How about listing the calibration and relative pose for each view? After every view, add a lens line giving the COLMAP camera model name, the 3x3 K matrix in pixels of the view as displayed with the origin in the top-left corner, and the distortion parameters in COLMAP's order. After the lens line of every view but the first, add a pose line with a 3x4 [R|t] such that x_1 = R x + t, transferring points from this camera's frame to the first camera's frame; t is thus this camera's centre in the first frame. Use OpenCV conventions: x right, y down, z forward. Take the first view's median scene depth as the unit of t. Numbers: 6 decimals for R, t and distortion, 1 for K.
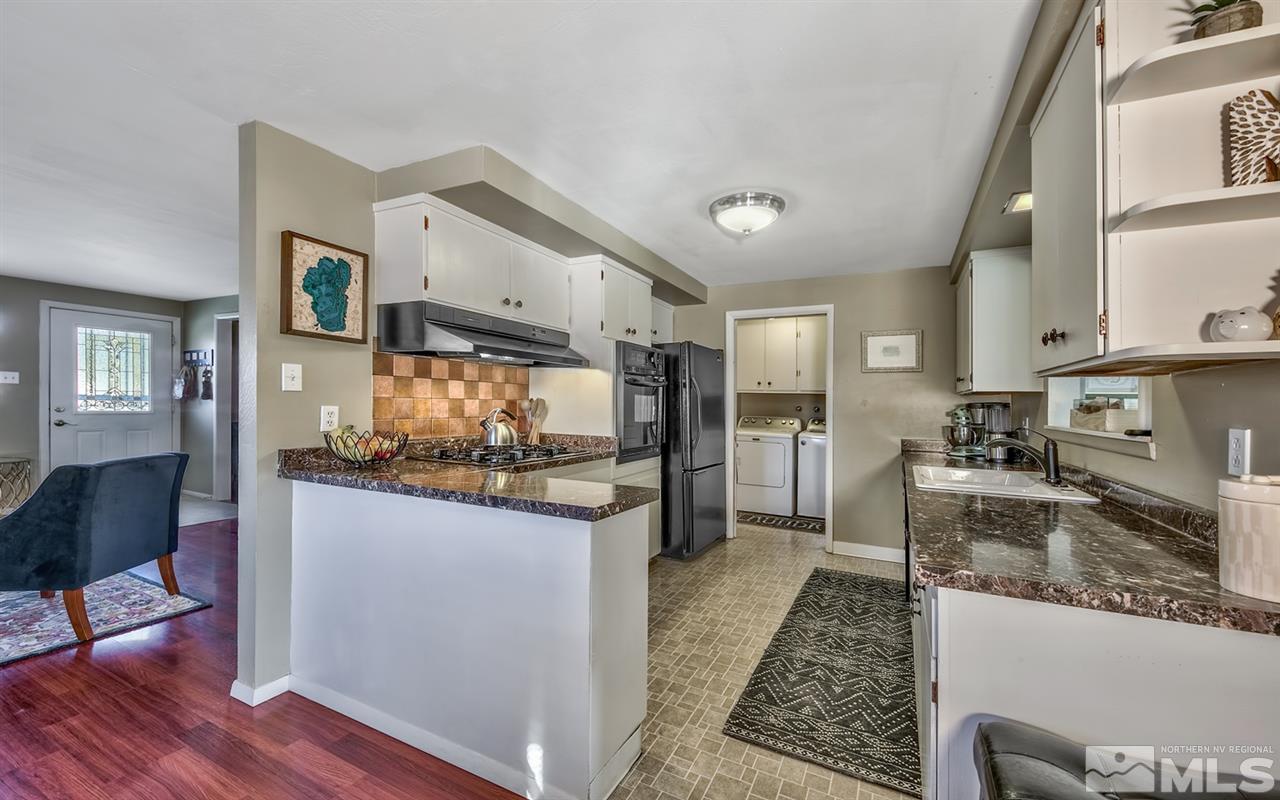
lens RADIAL K [[504.7, 0, 640.0], [0, 504.7, 400.0], [0, 0, 1]] dist [-0.000426, -0.000075]
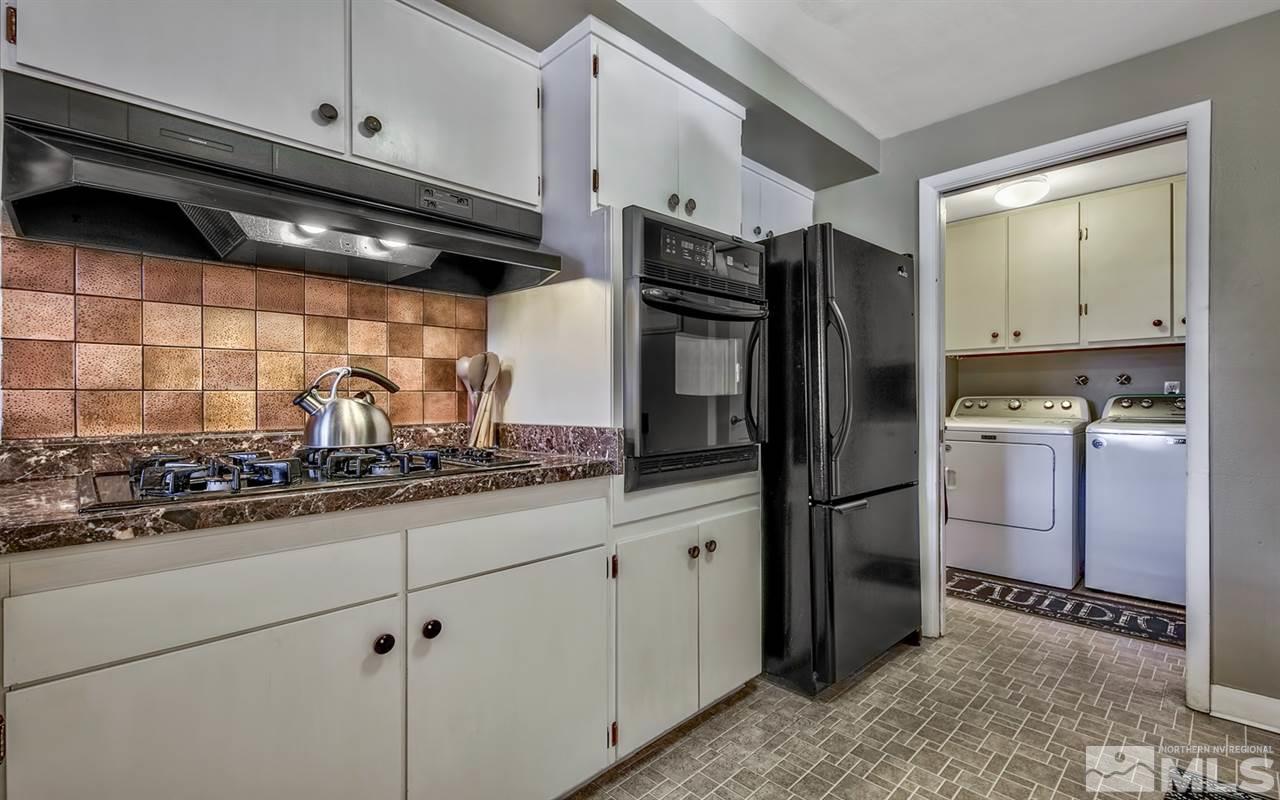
lens RADIAL K [[567.5, 0, 641.5], [0, 567.5, 421.0], [0, 0, 1]] dist [0.013811, -0.000196]
pose [[0.949484, -0.014818, -0.313465, 0.101710], [0.027690, 0.998944, 0.036652, 0.041277], [0.312591, -0.043481, 0.948892, 0.452925]]
